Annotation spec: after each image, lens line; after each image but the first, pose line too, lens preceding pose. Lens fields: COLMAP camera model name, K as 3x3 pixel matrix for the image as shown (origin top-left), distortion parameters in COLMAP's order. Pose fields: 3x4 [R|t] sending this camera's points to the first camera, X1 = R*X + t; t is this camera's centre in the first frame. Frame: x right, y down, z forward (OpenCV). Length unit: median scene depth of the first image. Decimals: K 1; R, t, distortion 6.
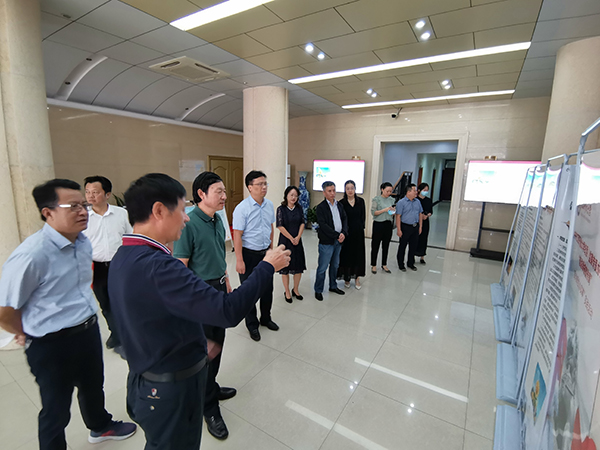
lens RADIAL K [[295.2, 0, 300.0], [0, 295.2, 225.0], [0, 0, 1]] dist [-0.001128, -0.000424]
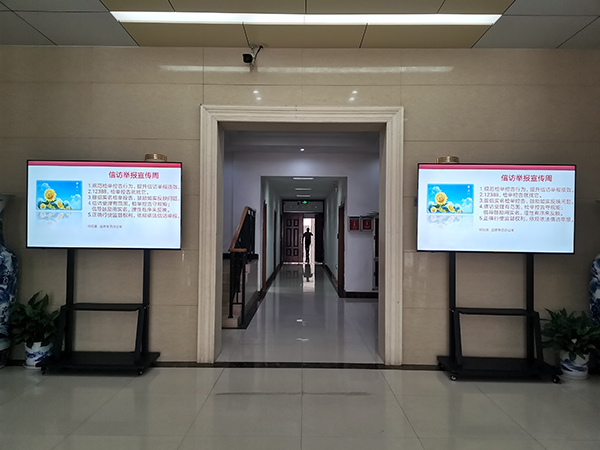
lens RADIAL K [[476.5, 0, 300.0], [0, 476.5, 225.0], [0, 0, 1]] dist [0.049960, -0.005163]
pose [[0.849755, -0.010555, 0.527071, 0.018491], [0.111039, 0.980953, -0.159376, -0.021532], [-0.515350, 0.193956, 0.834743, 0.395998]]
